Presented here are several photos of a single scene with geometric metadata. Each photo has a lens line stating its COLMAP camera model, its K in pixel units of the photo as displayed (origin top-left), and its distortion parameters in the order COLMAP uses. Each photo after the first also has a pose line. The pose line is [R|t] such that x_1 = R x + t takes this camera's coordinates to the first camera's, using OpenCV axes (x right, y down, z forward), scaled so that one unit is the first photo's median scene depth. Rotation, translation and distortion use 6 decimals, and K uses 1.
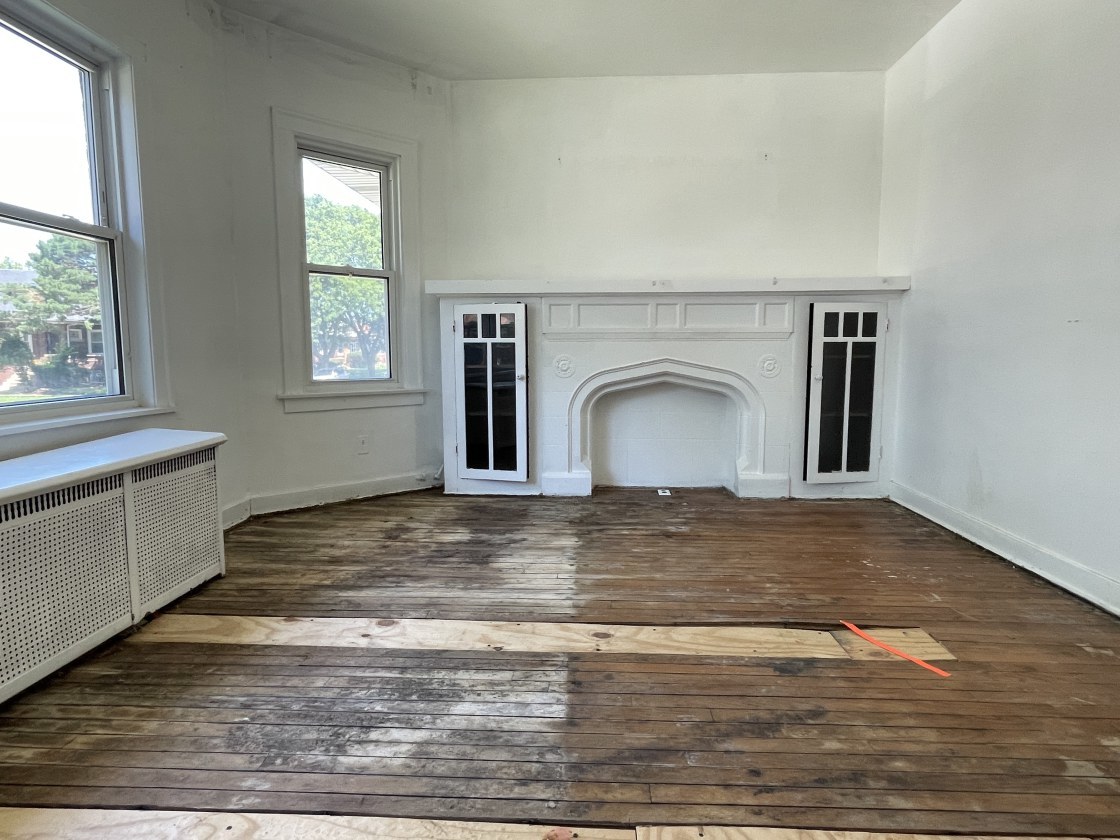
lens RADIAL K [[636.6, 0, 558.9], [0, 636.6, 419.1], [0, 0, 1]] dist [-0.002013, -0.000903]
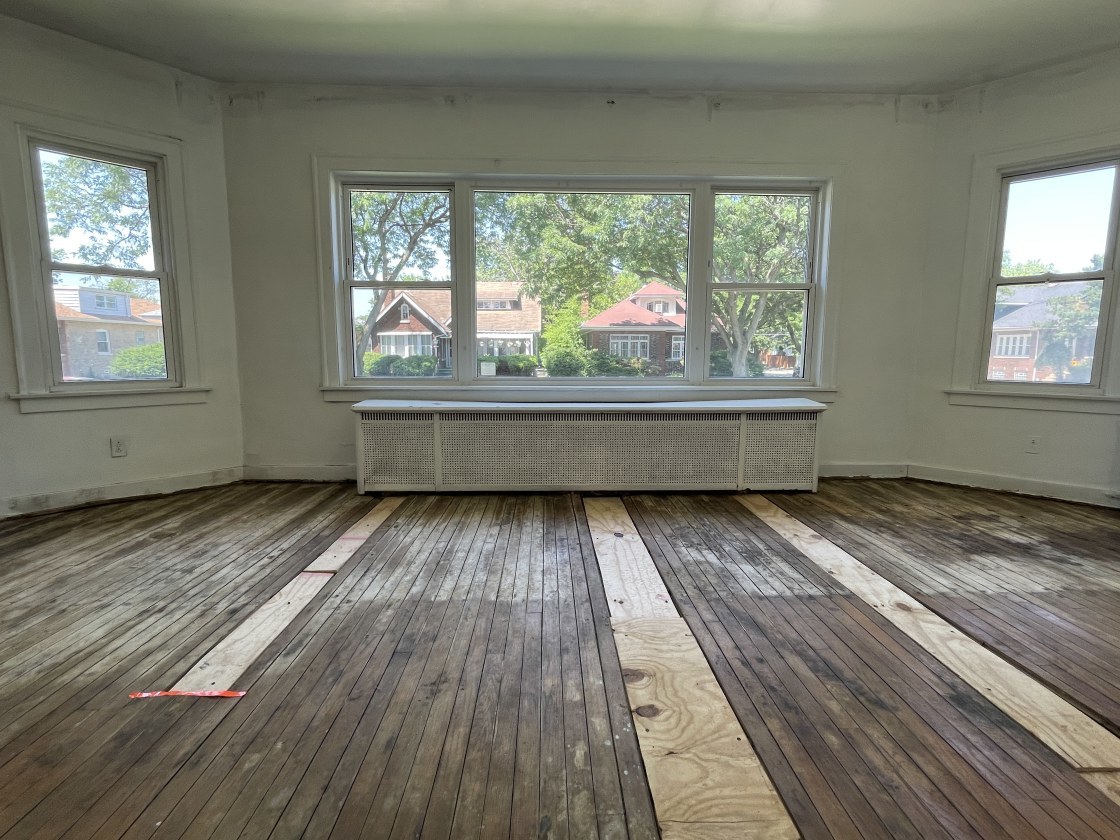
lens RADIAL K [[525.9, 0, 559.8], [0, 525.9, 418.0], [0, 0, 1]] dist [-0.002776, -0.000518]
pose [[0.079744, 0.127997, -0.988563, 0.808506], [-0.112450, 0.986546, 0.118665, -0.029761], [0.990452, 0.101701, 0.093064, 0.247837]]
